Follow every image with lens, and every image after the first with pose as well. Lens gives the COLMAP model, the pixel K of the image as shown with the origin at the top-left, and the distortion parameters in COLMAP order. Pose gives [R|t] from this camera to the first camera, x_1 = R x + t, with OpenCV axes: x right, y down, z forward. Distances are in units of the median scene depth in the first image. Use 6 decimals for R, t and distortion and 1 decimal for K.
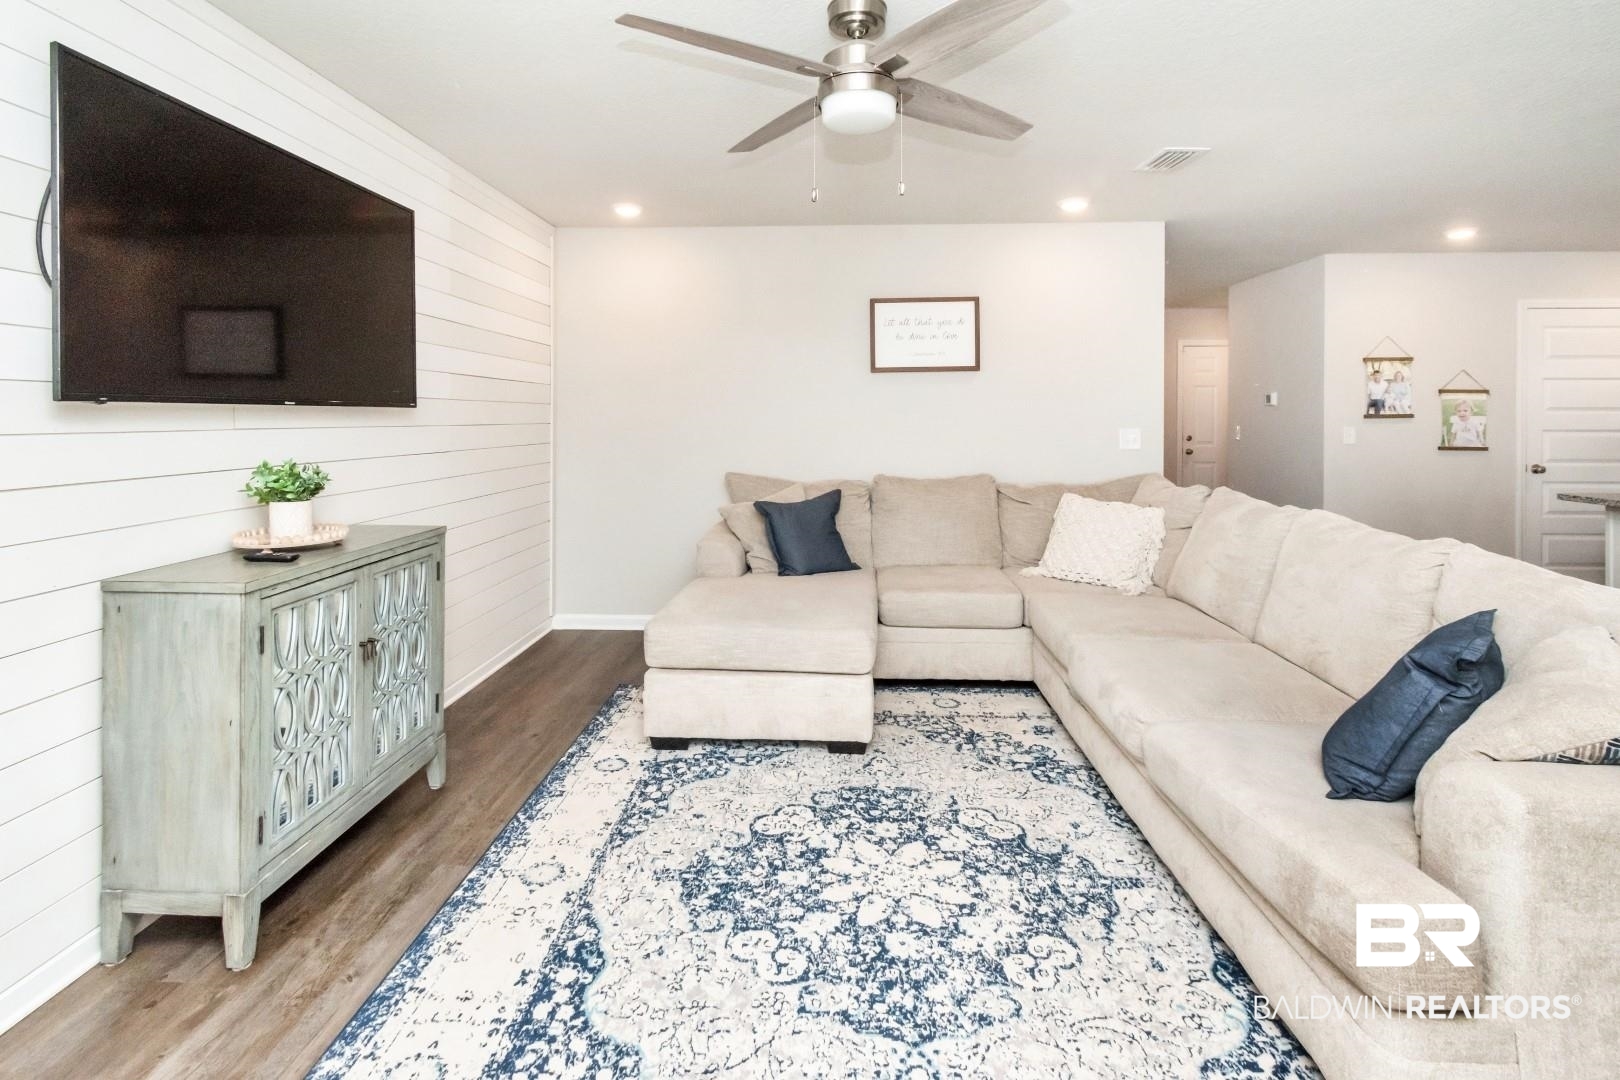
lens RADIAL K [[755.8, 0, 813.6], [0, 755.8, 421.0], [0, 0, 1]] dist [0.002239, -0.000049]
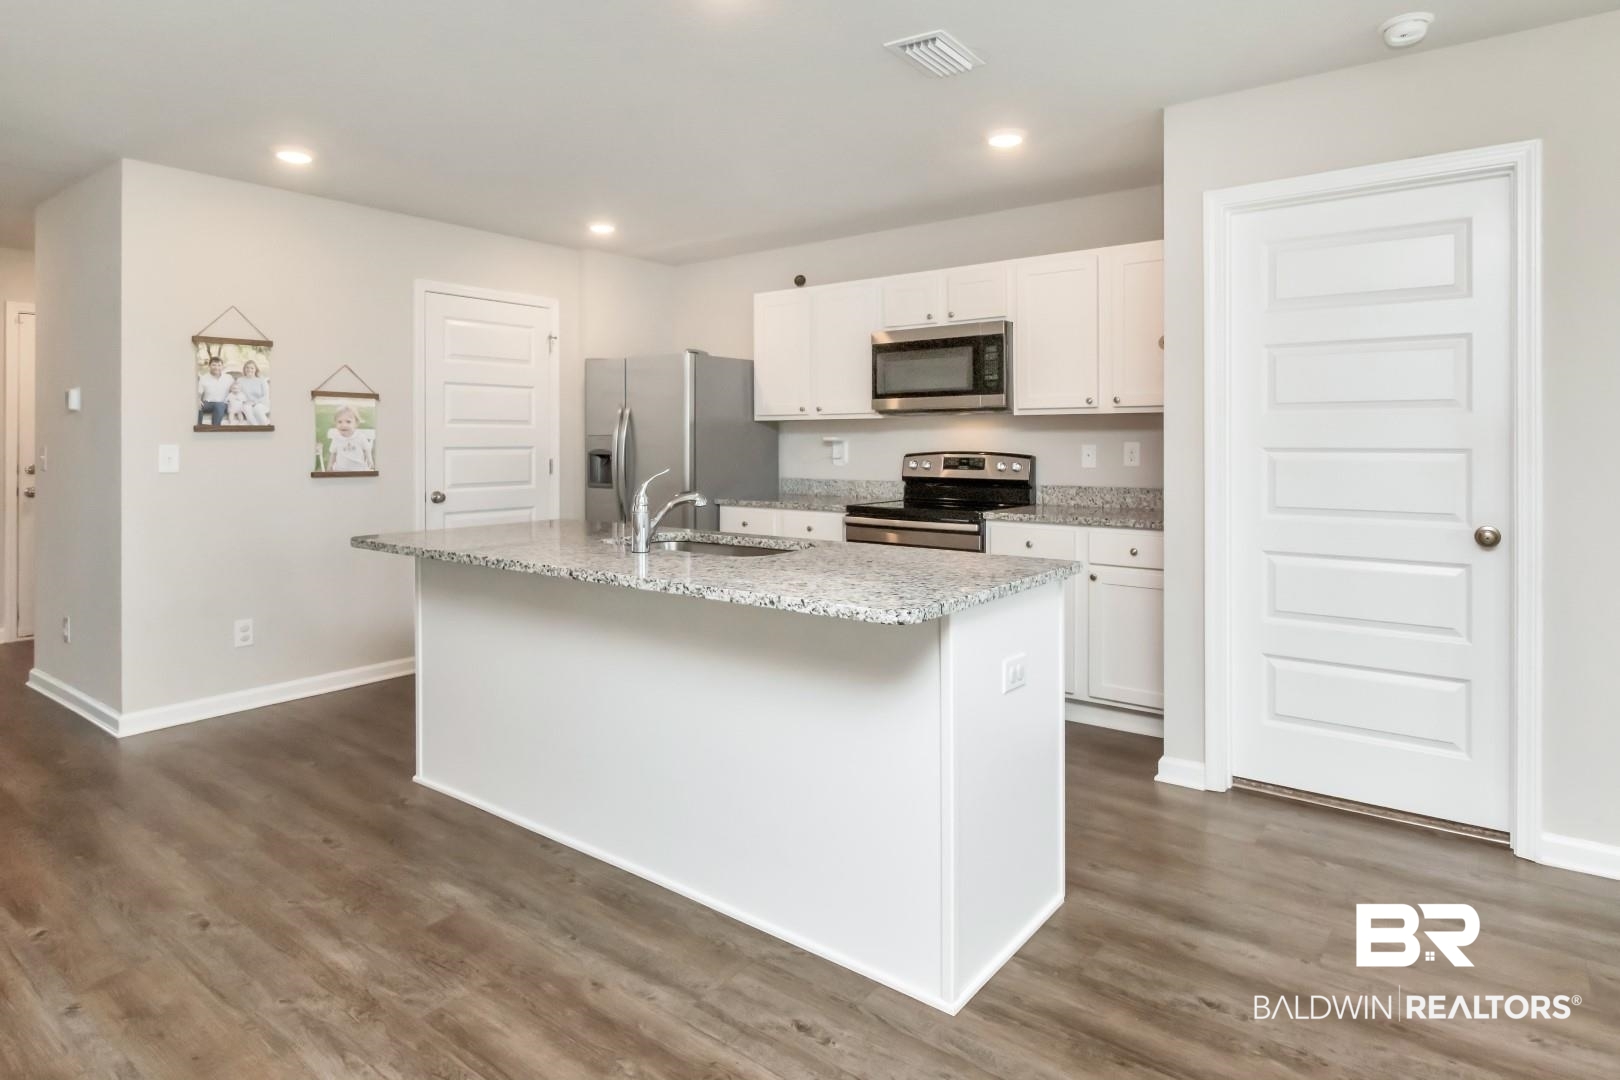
lens RADIAL K [[911.6, 0, 805.3], [0, 911.6, 438.5], [0, 0, 1]] dist [-0.001919, -0.001009]
pose [[0.580300, 0.000151, 0.814403, 0.745016], [0.006694, 0.999965, -0.004955, 0.017865], [-0.814375, 0.008327, 0.580279, 0.254266]]
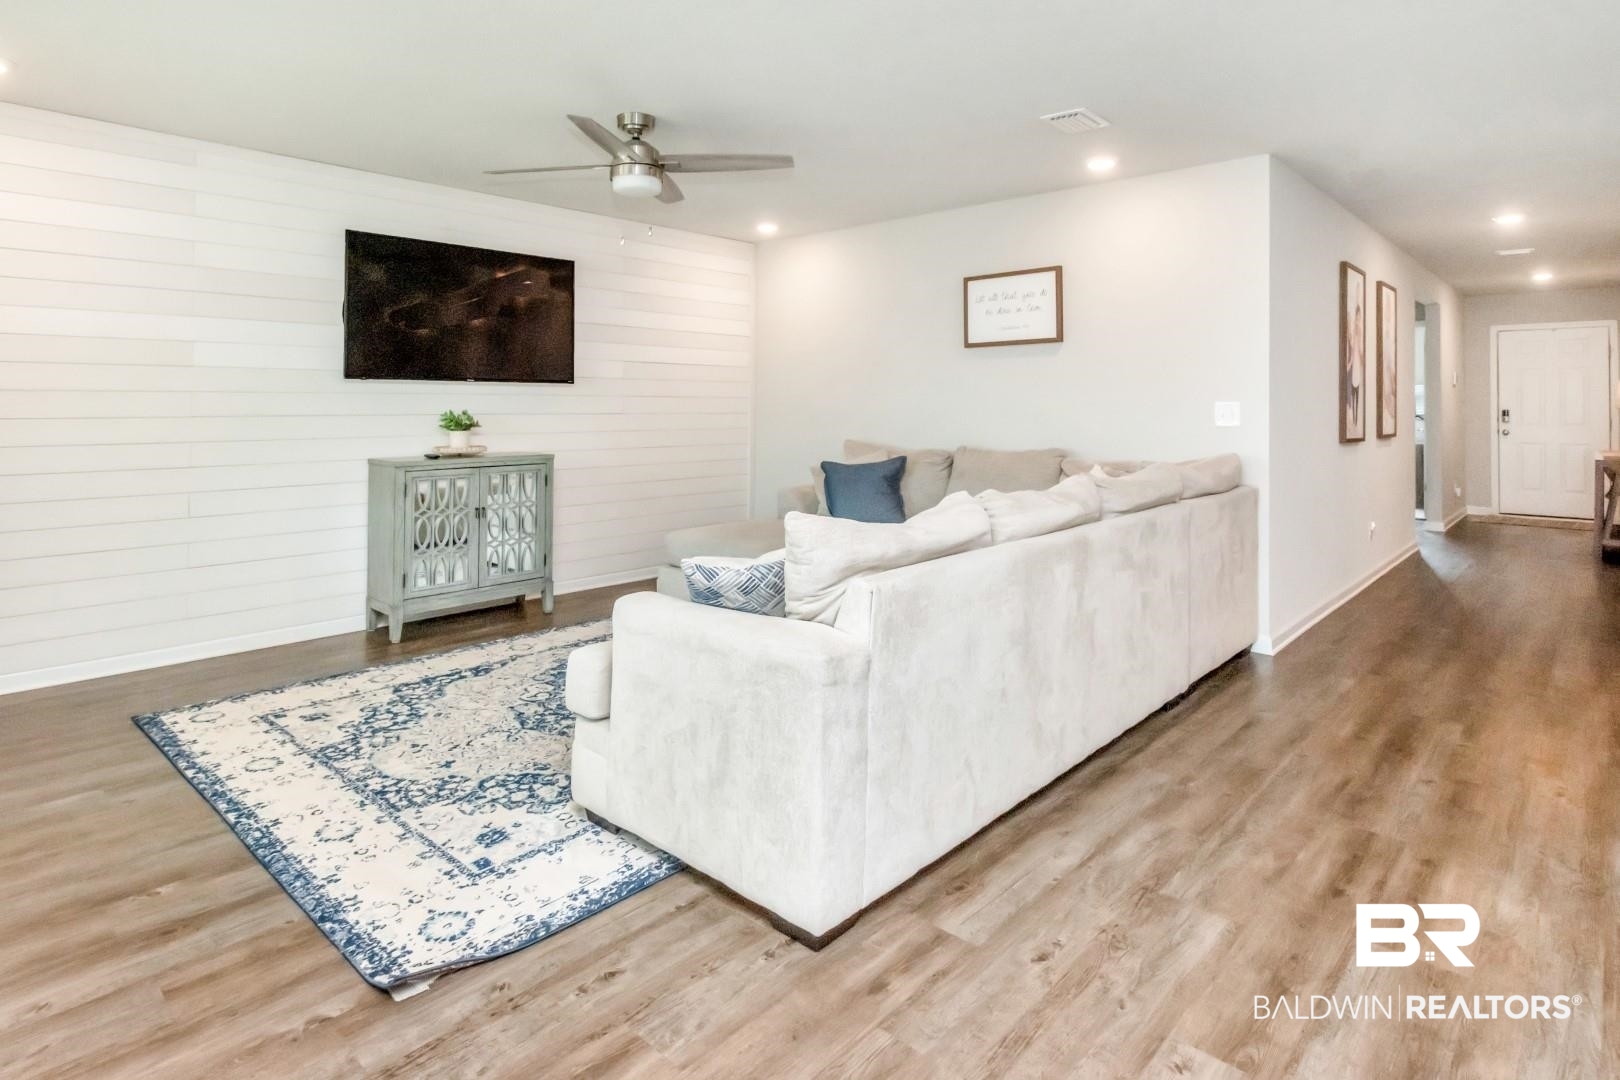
lens RADIAL K [[872.3, 0, 810.6], [0, 872.3, 391.3], [0, 0, 1]] dist [0.001010, -0.001036]
pose [[0.762897, -0.006748, -0.646484, 1.087286], [-0.007640, 0.999782, -0.019451, 0.031953], [0.646475, 0.019778, 0.762679, -0.084533]]
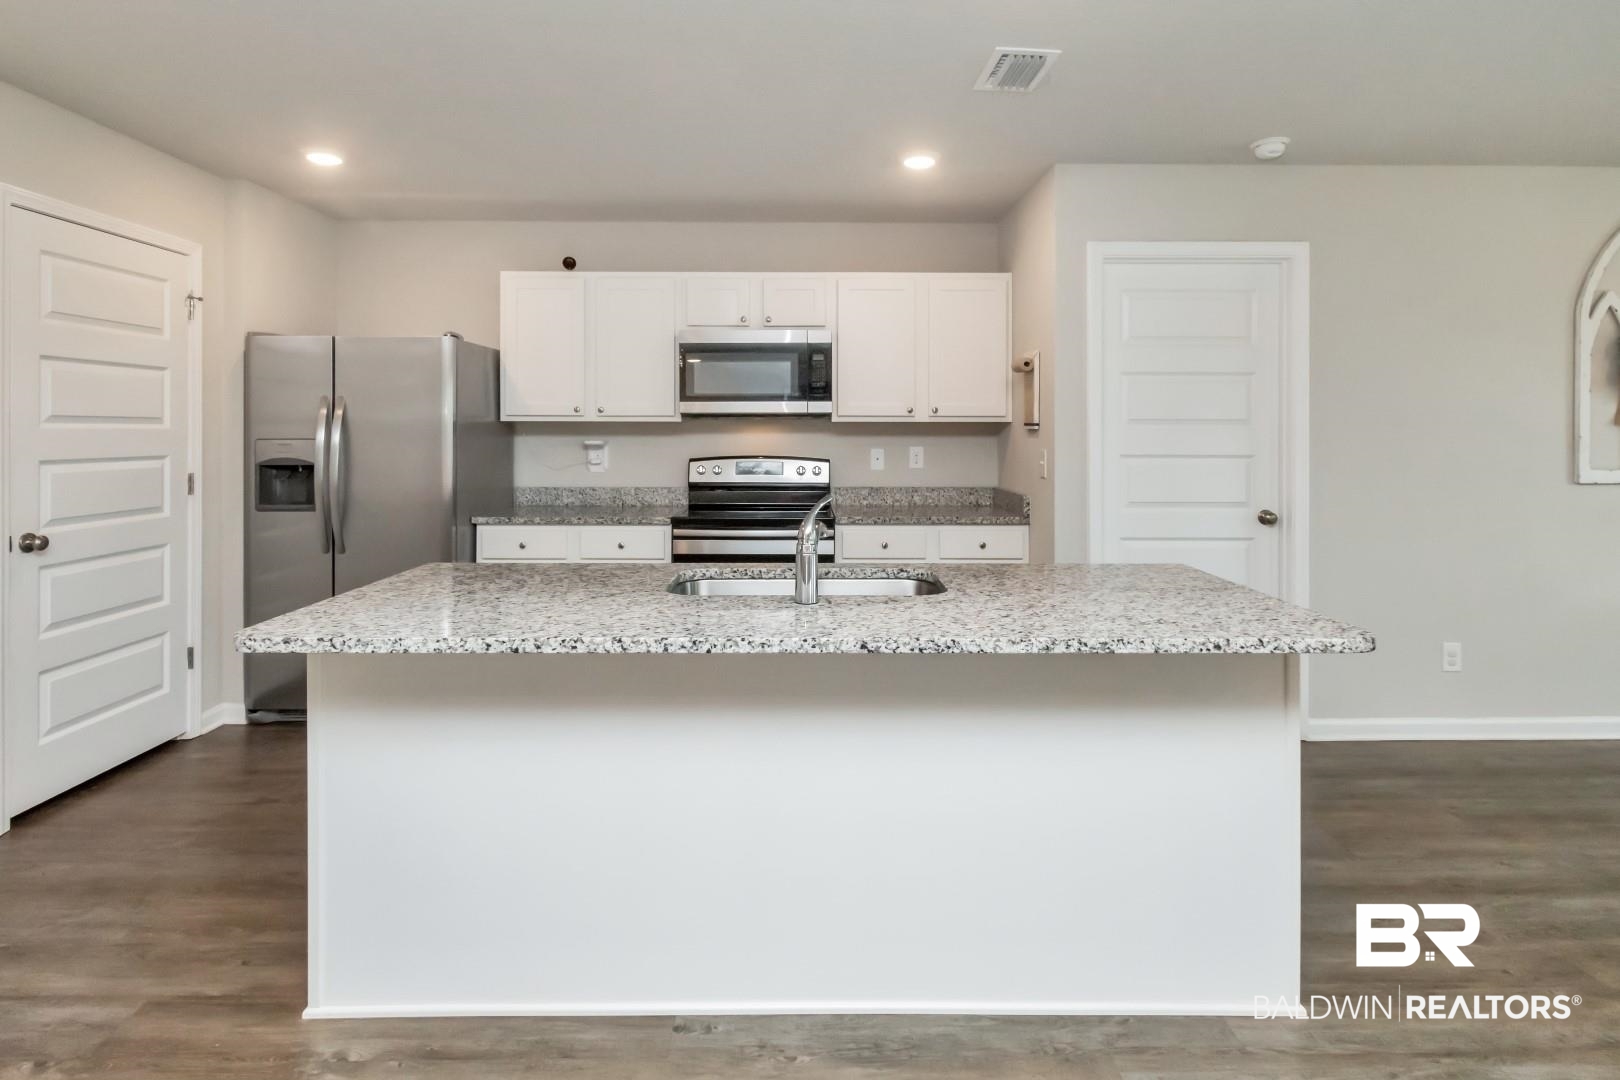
lens RADIAL K [[837.8, 0, 800.1], [0, 837.8, 430.5], [0, 0, 1]] dist [0.001058, -0.002440]
pose [[-0.047699, 0.000246, 0.998862, 0.731166], [0.003967, 0.999992, -0.000057, -0.010943], [-0.998854, 0.003960, -0.047699, 0.981378]]
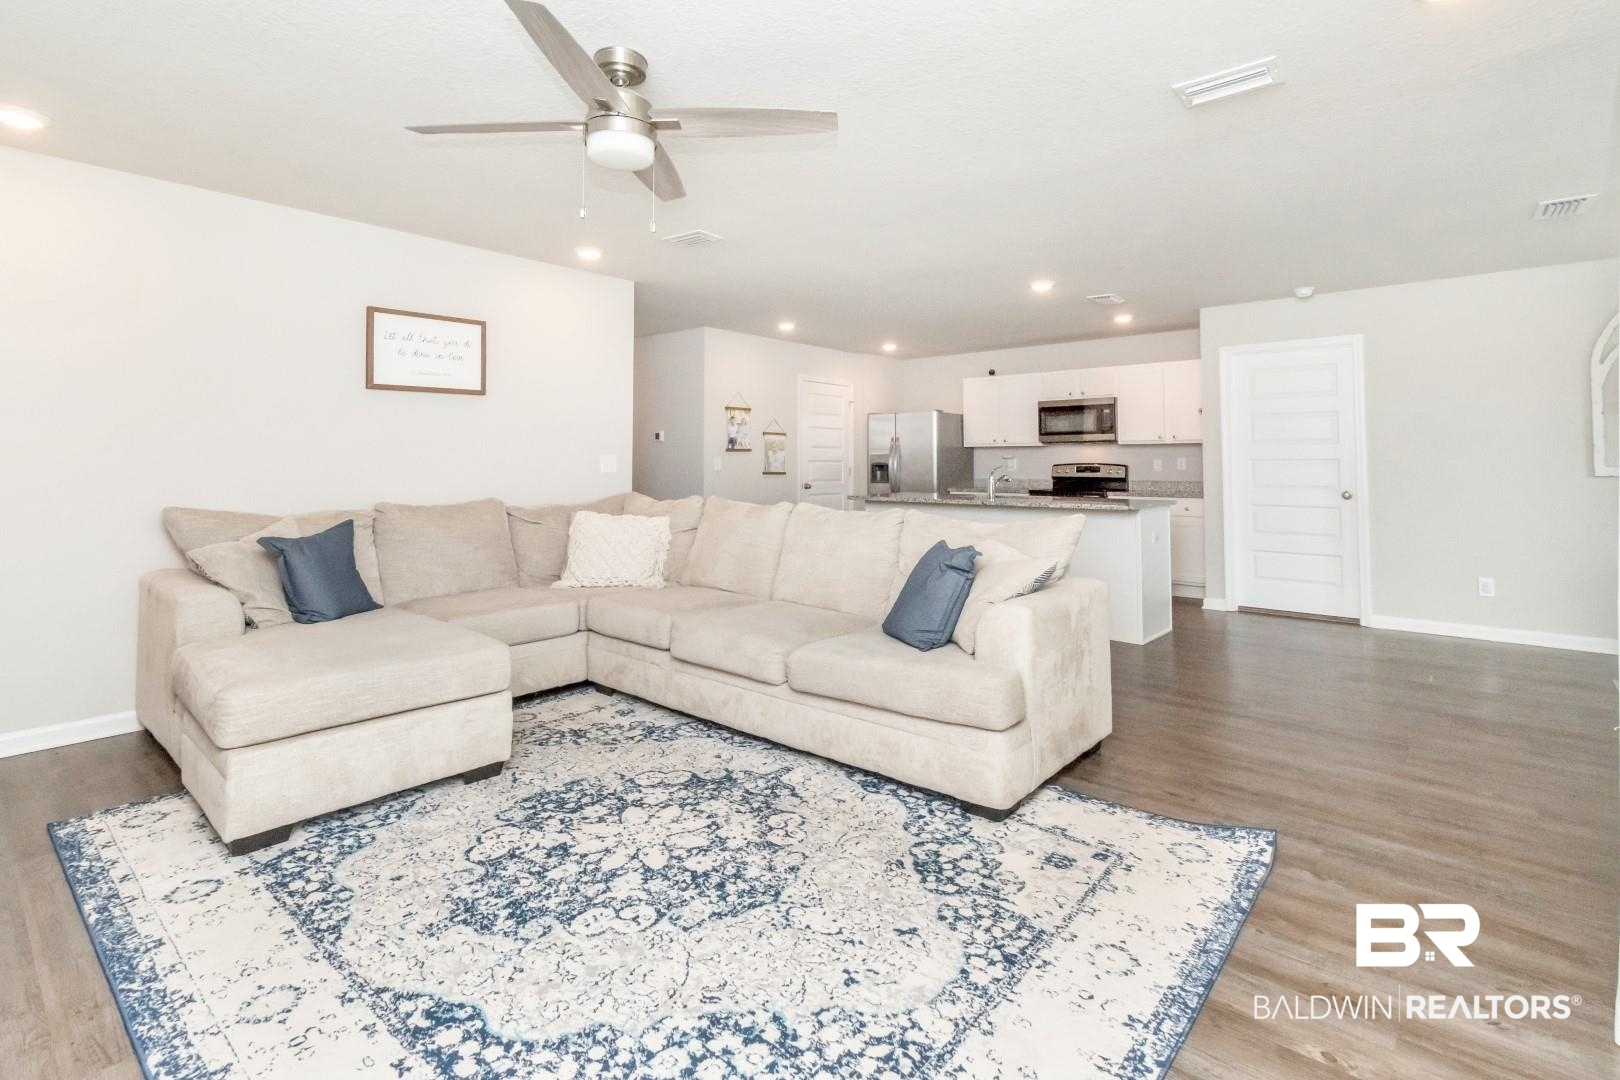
lens RADIAL K [[771.1, 0, 794.5], [0, 771.1, 434.9], [0, 0, 1]] dist [0.002269, 0.000344]
pose [[0.632823, 0.030681, 0.773689, -0.481213], [0.003653, 0.999085, -0.042607, 0.047893], [-0.774288, 0.029789, 0.632132, 0.065731]]
